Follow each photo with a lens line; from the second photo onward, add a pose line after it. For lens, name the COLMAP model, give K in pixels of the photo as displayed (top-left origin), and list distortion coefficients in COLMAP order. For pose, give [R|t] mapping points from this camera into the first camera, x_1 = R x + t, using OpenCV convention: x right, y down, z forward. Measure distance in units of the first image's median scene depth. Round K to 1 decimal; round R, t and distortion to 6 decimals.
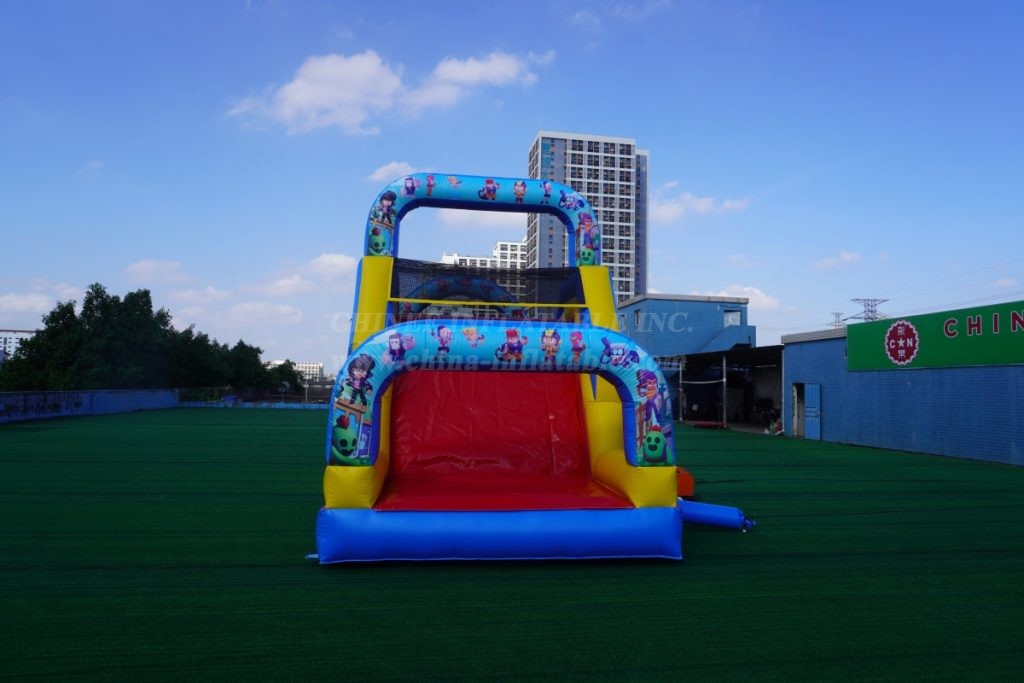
lens RADIAL K [[670.7, 0, 512.0], [0, 670.7, 341.5], [0, 0, 1]] dist [-0.062808, 0.000955]
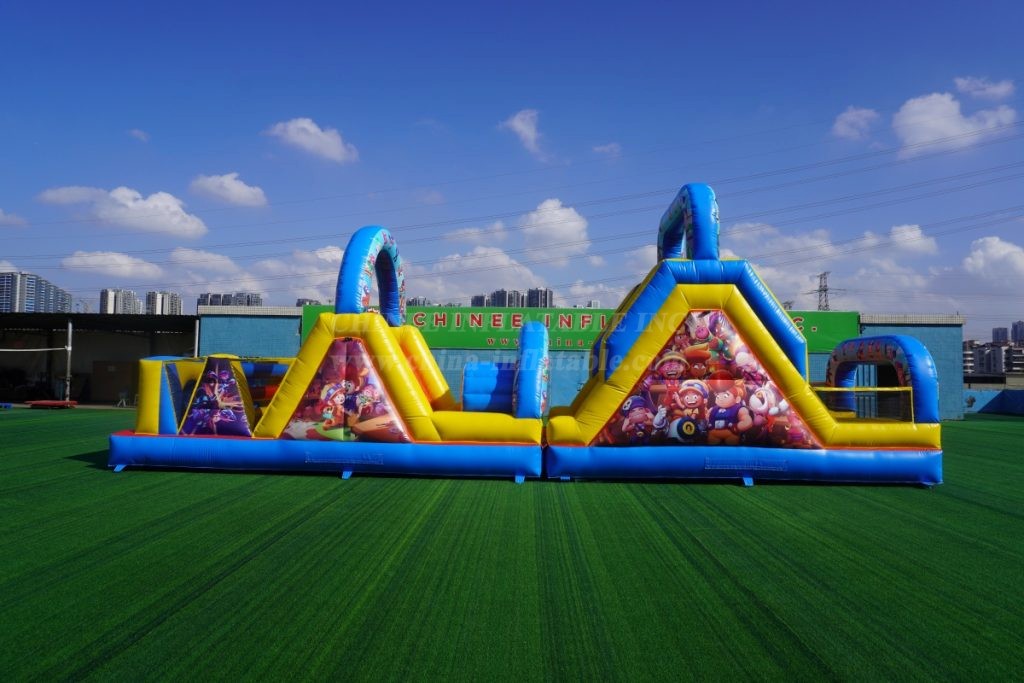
lens RADIAL K [[670.7, 0, 512.0], [0, 670.7, 341.5], [0, 0, 1]] dist [-0.062808, 0.000955]
pose [[0.177695, 0.022760, 0.983822, -0.594436], [-0.081117, 0.996669, -0.008406, 0.019322], [-0.980737, -0.078311, 0.178949, 0.522204]]
